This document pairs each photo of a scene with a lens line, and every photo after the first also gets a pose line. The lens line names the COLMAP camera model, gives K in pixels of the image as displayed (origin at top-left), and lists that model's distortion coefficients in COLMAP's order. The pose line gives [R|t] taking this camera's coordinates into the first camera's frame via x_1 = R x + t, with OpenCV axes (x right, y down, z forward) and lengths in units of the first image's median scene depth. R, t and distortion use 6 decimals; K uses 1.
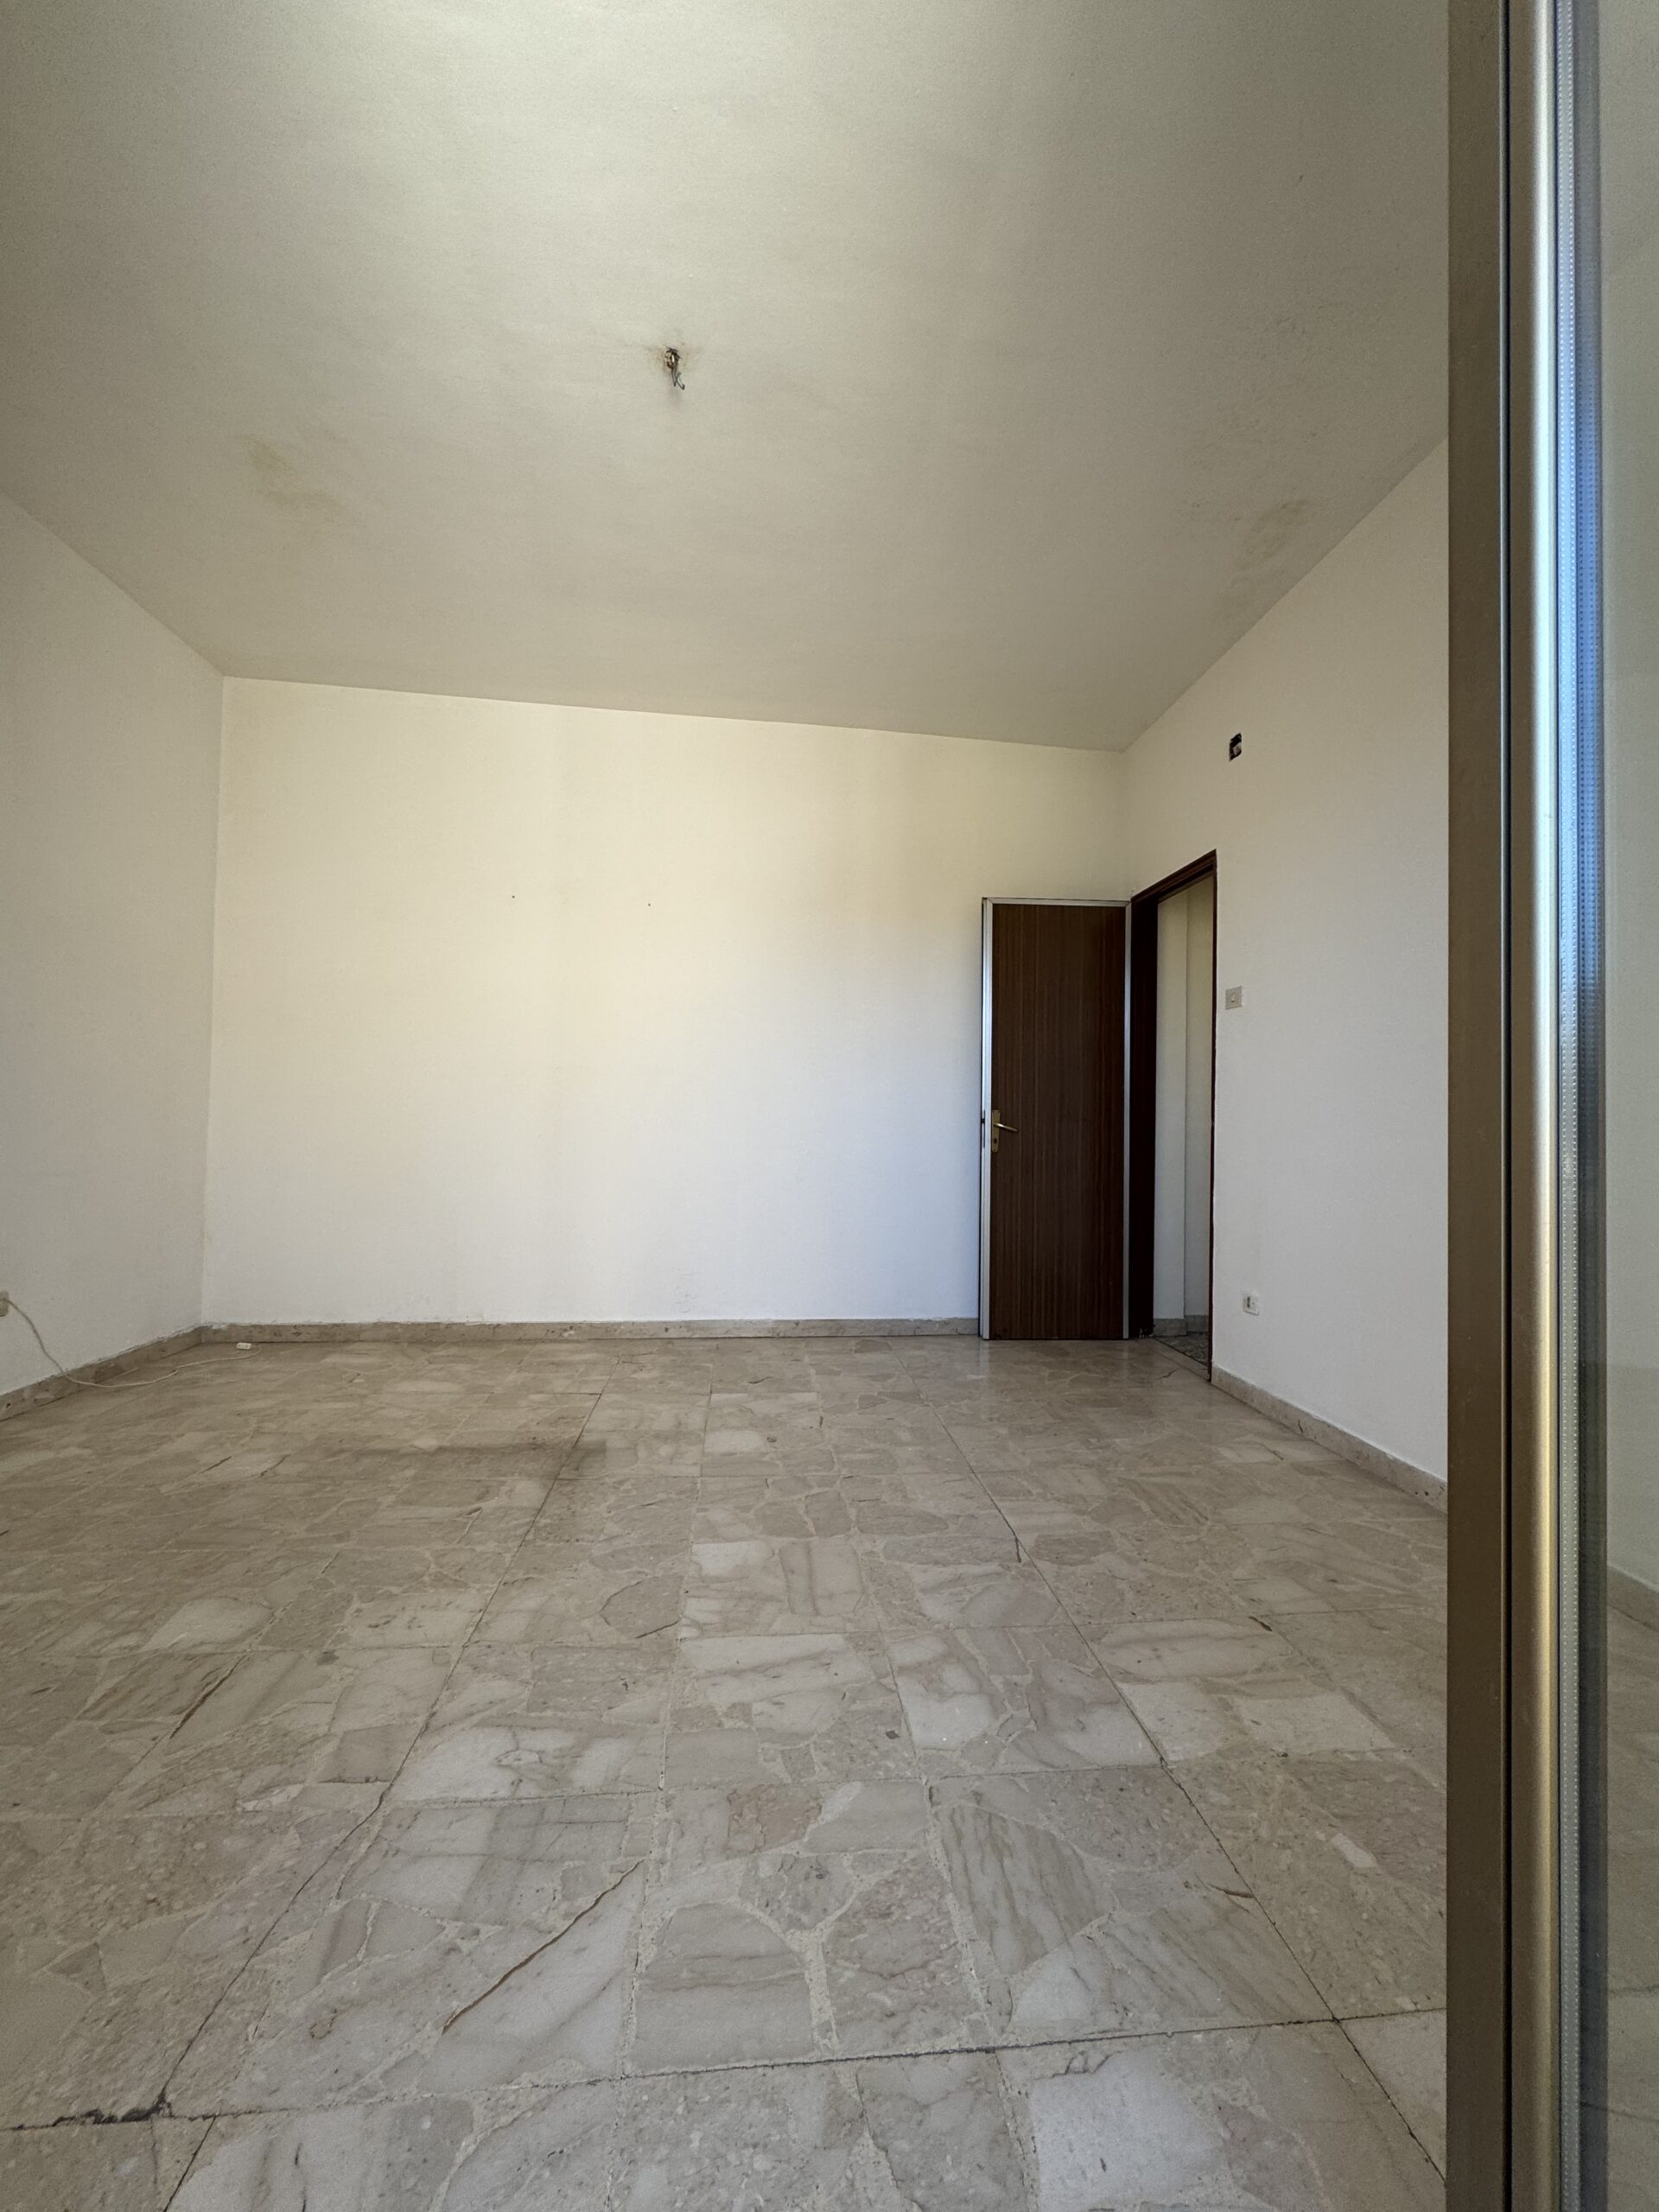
lens RADIAL K [[874.3, 0, 835.6], [0, 874.3, 1104.8], [0, 0, 1]] dist [-0.002101, 0.000218]
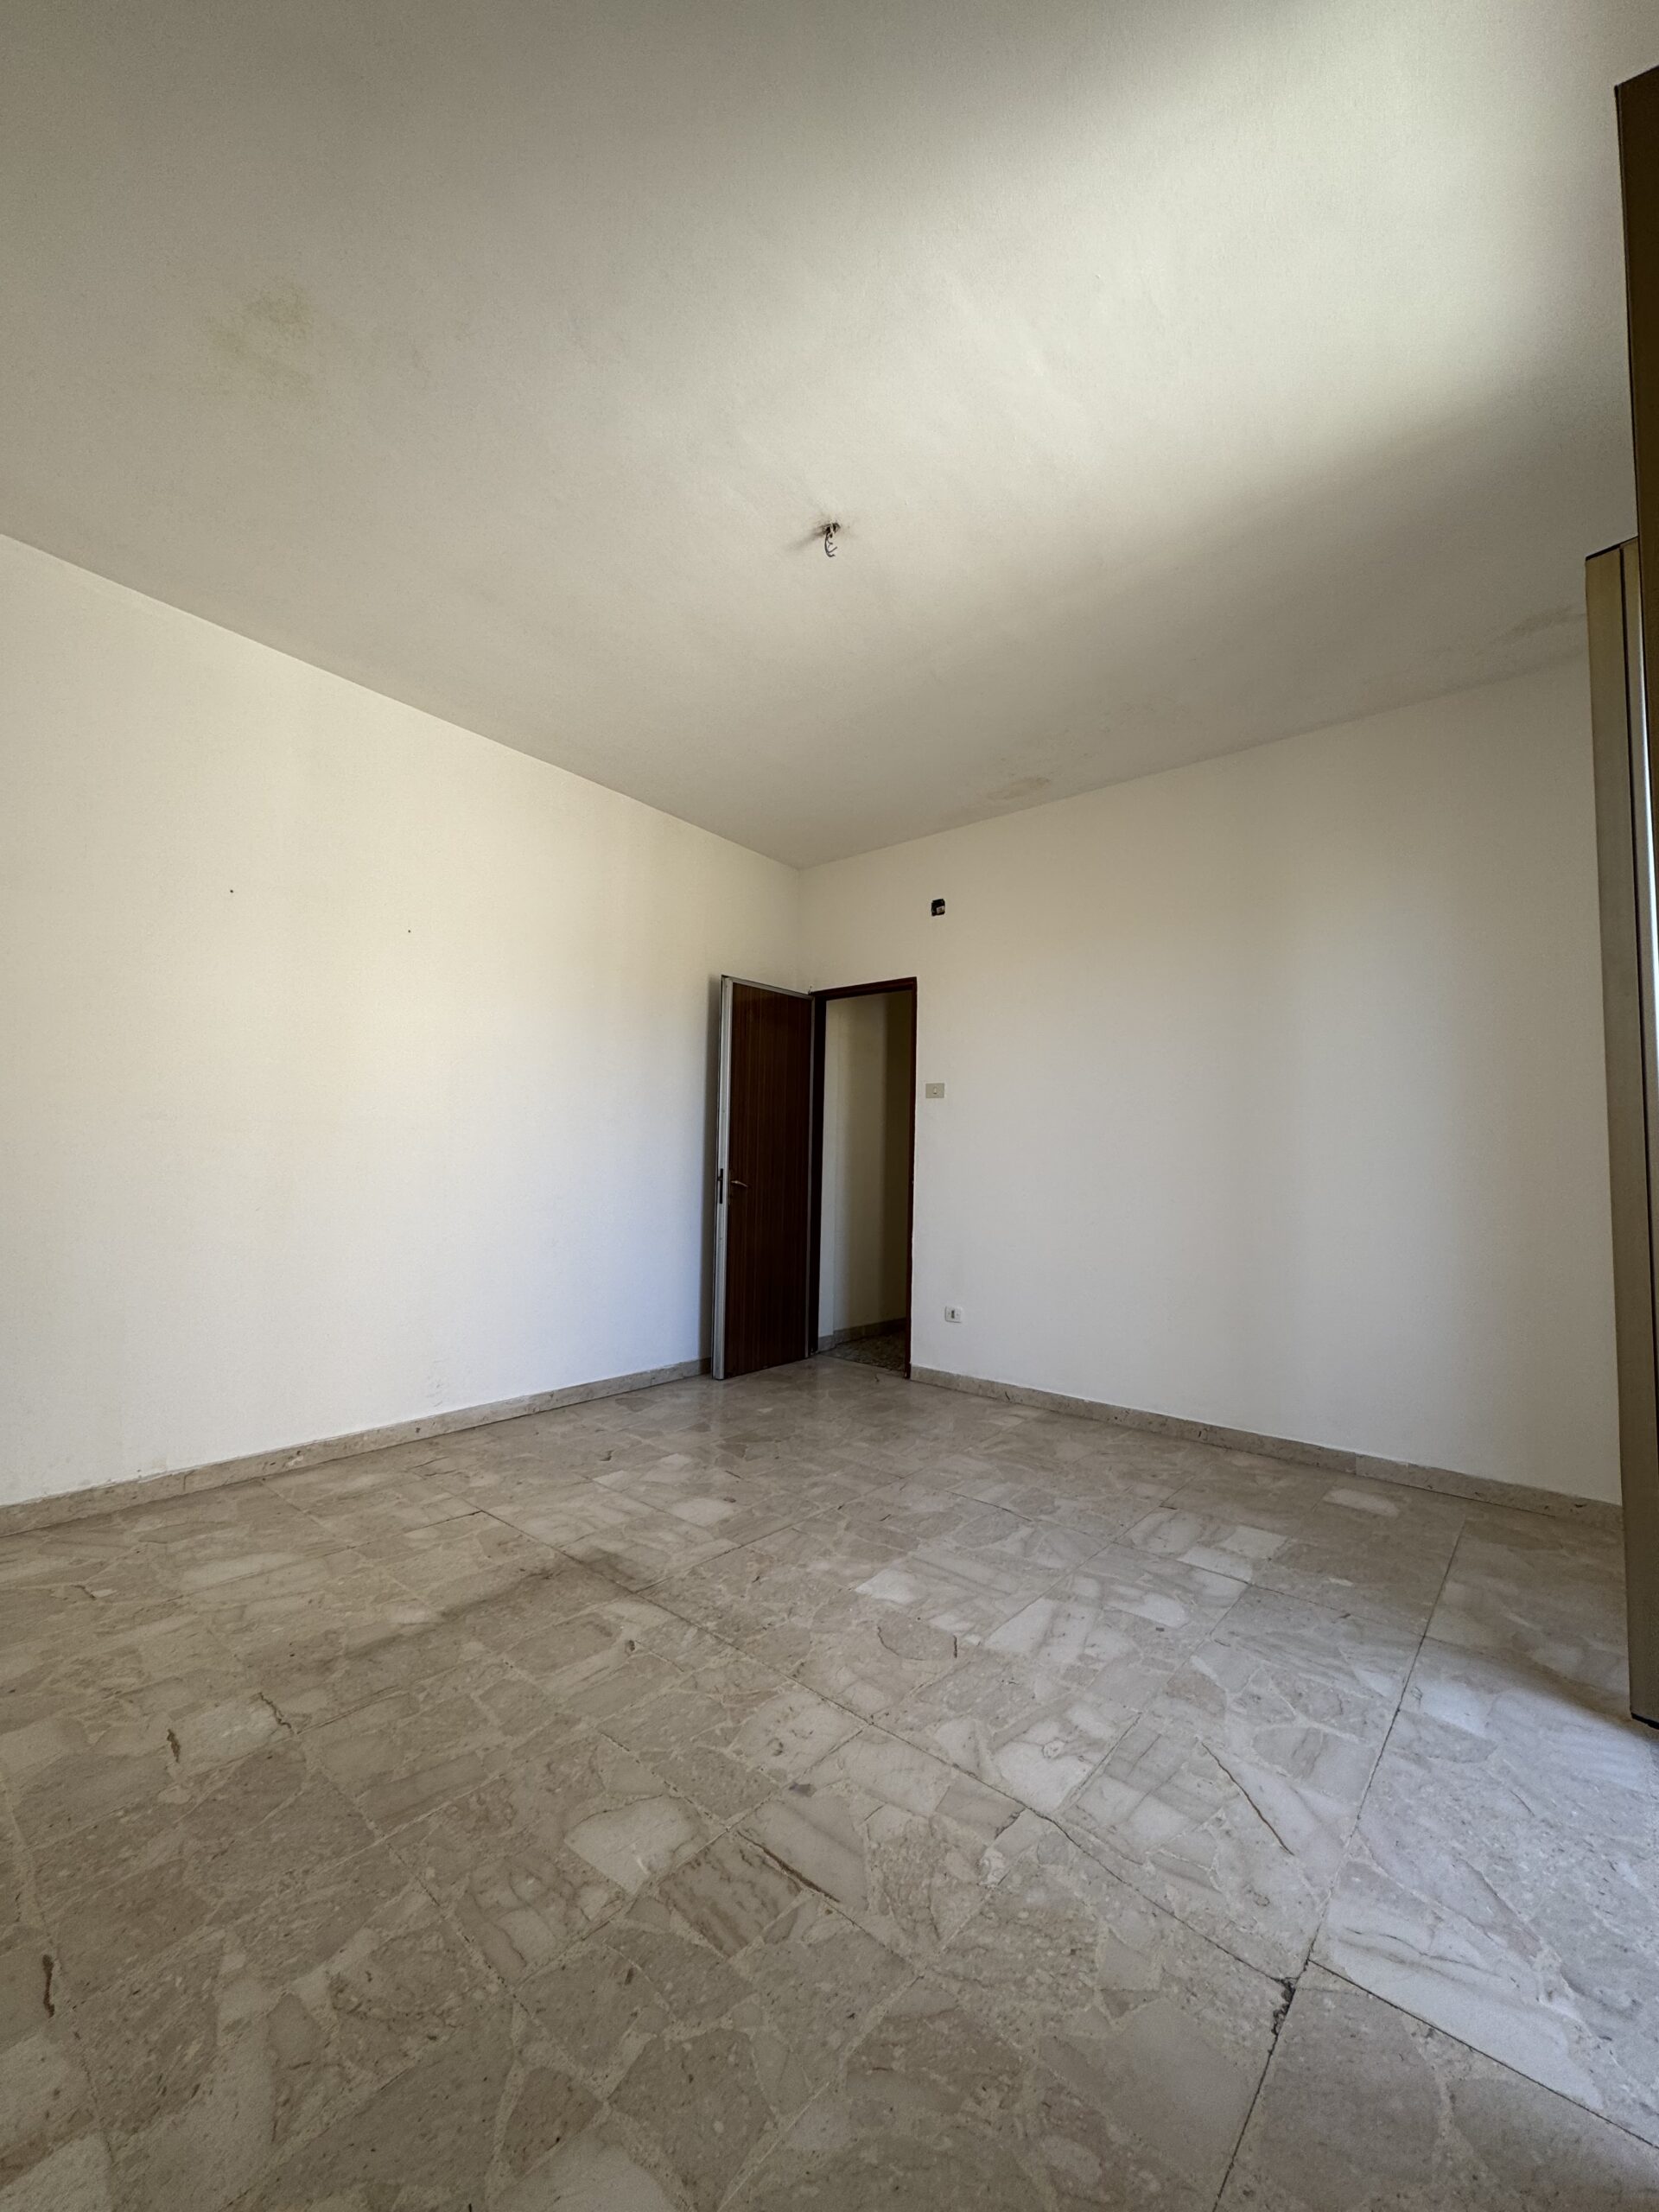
lens RADIAL K [[874.3, 0, 827.0], [0, 874.3, 1106.1], [0, 0, 1]] dist [-0.002101, 0.000218]
pose [[0.727159, 0.040822, 0.685254, -0.970492], [-0.025332, 0.999146, -0.032639, -0.079807], [-0.686001, 0.006375, 0.727572, 0.199402]]
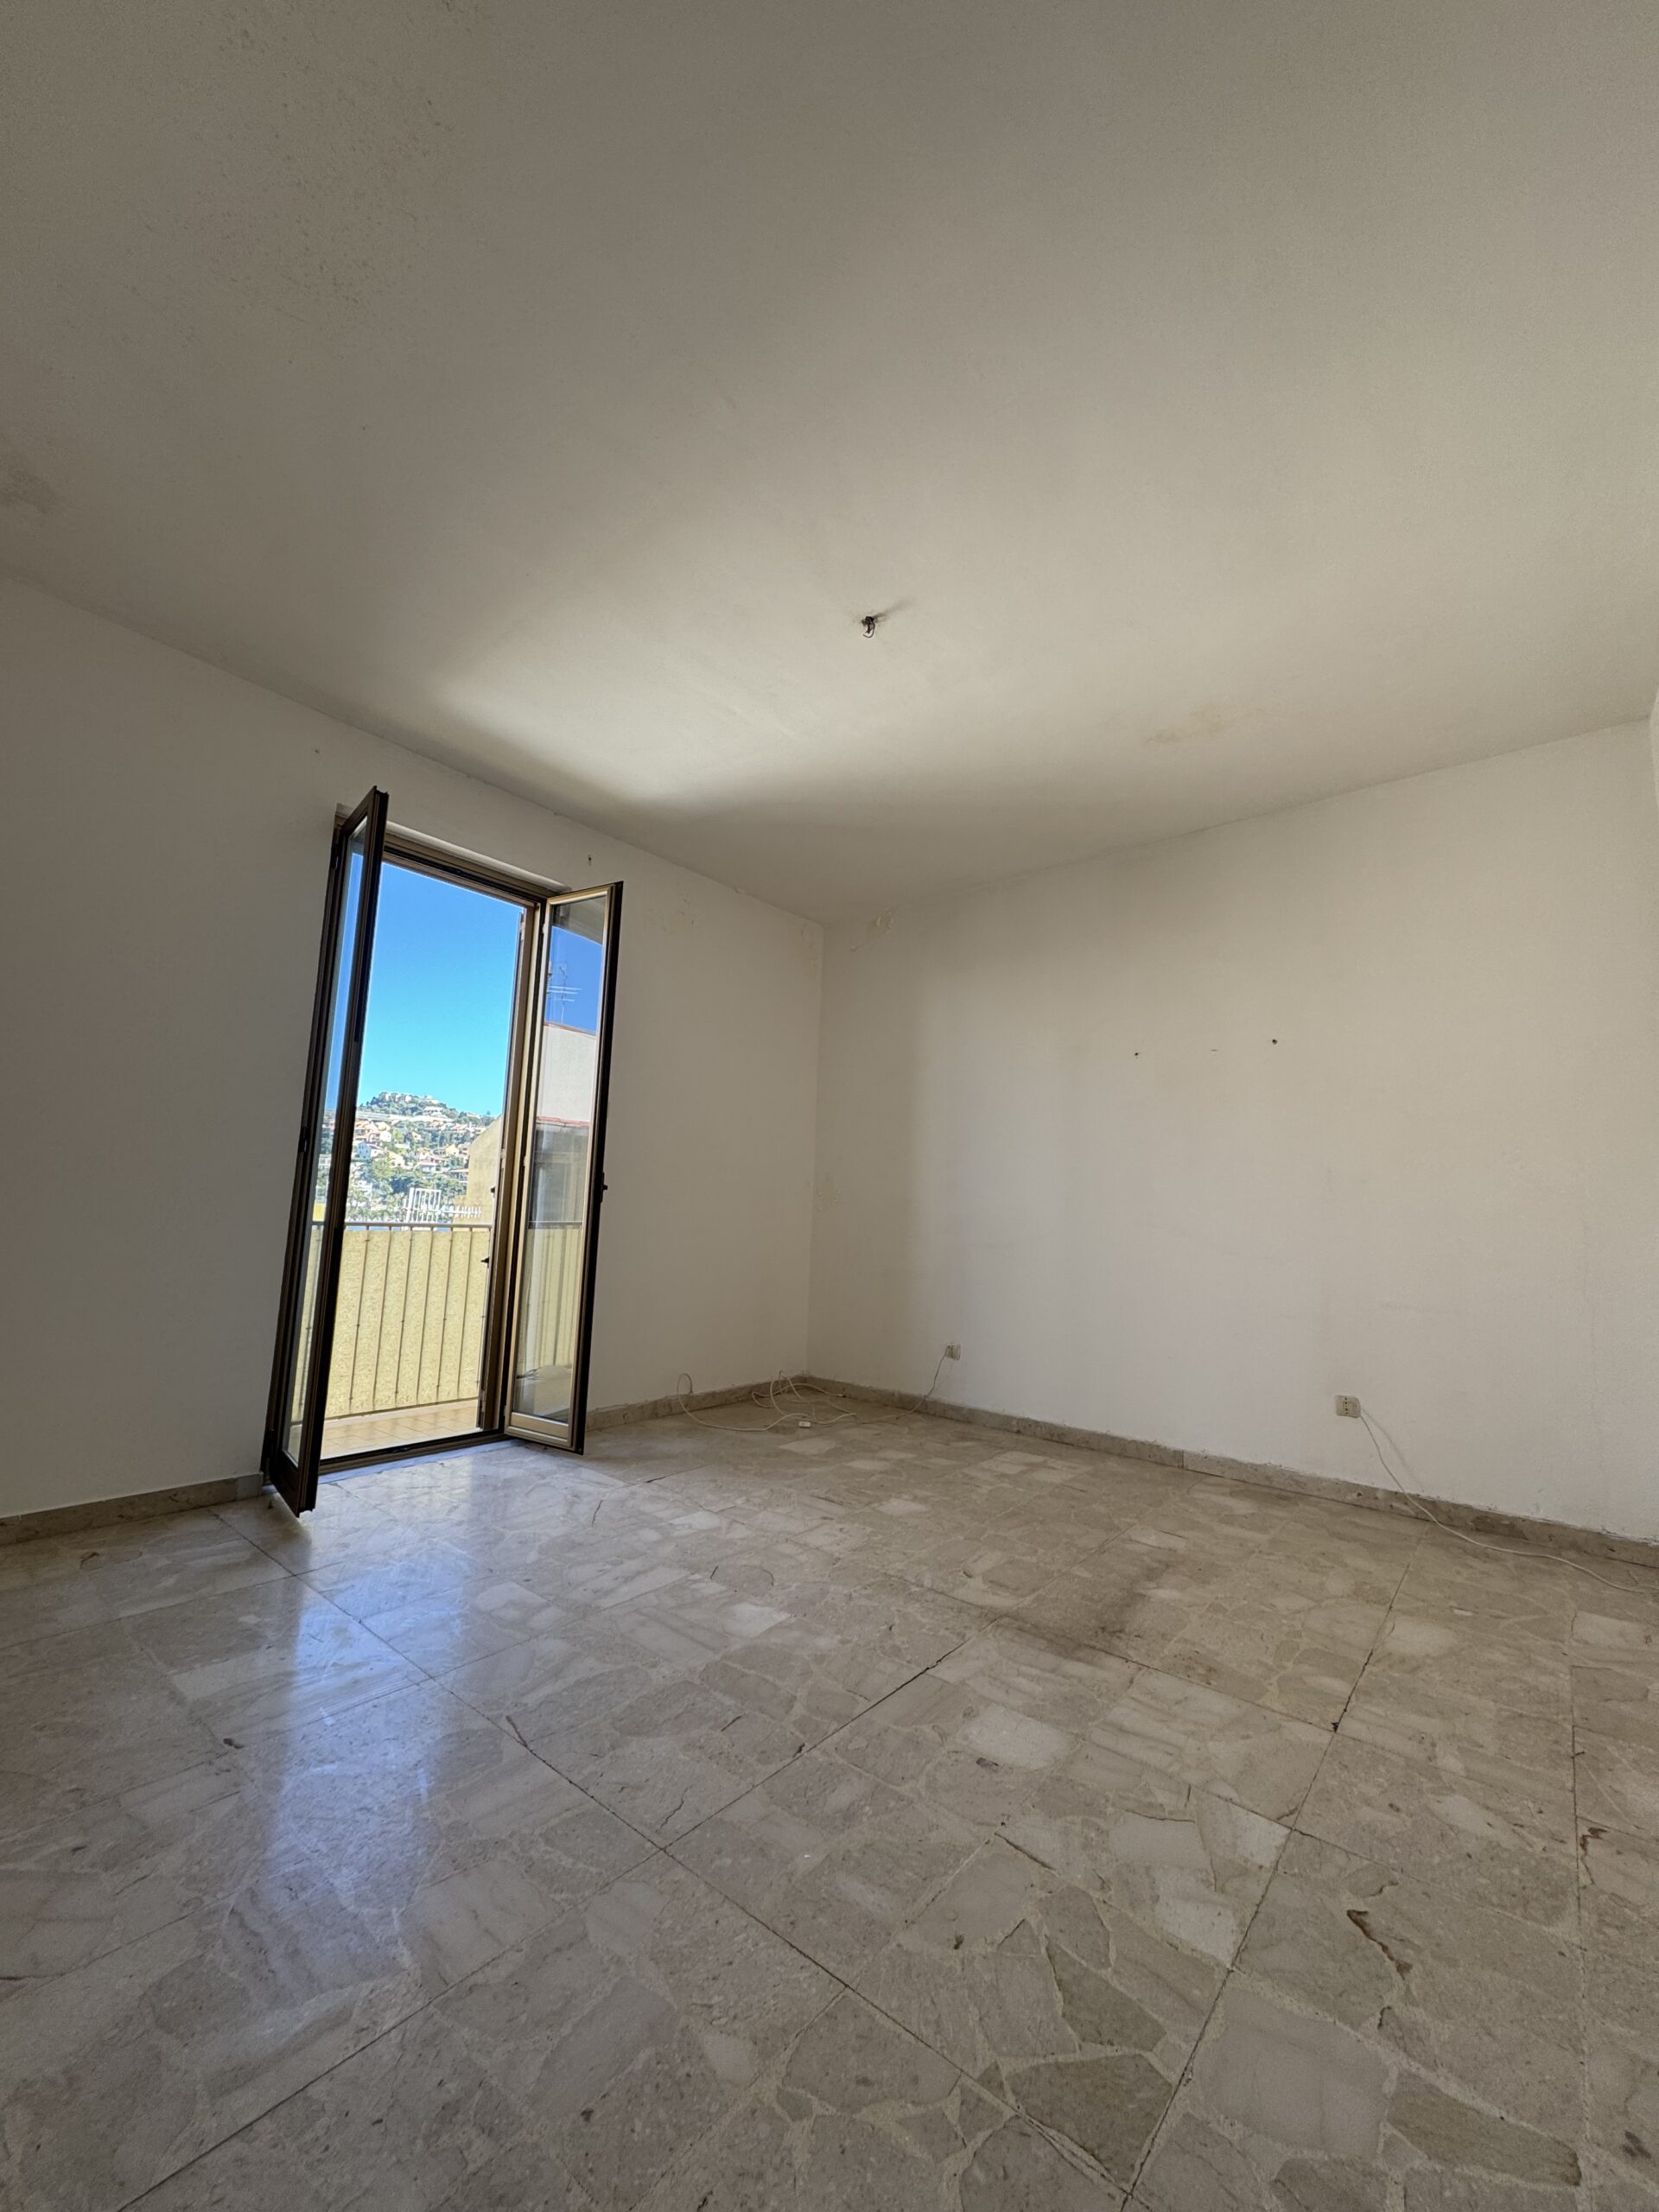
lens RADIAL K [[874.3, 0, 828.2], [0, 874.3, 1104.7], [0, 0, 1]] dist [-0.002101, 0.000218]
pose [[-0.706011, -0.132529, -0.695690, 0.663950], [-0.031868, 0.987284, -0.155736, 0.028367], [0.707483, -0.087781, -0.701257, 1.855706]]
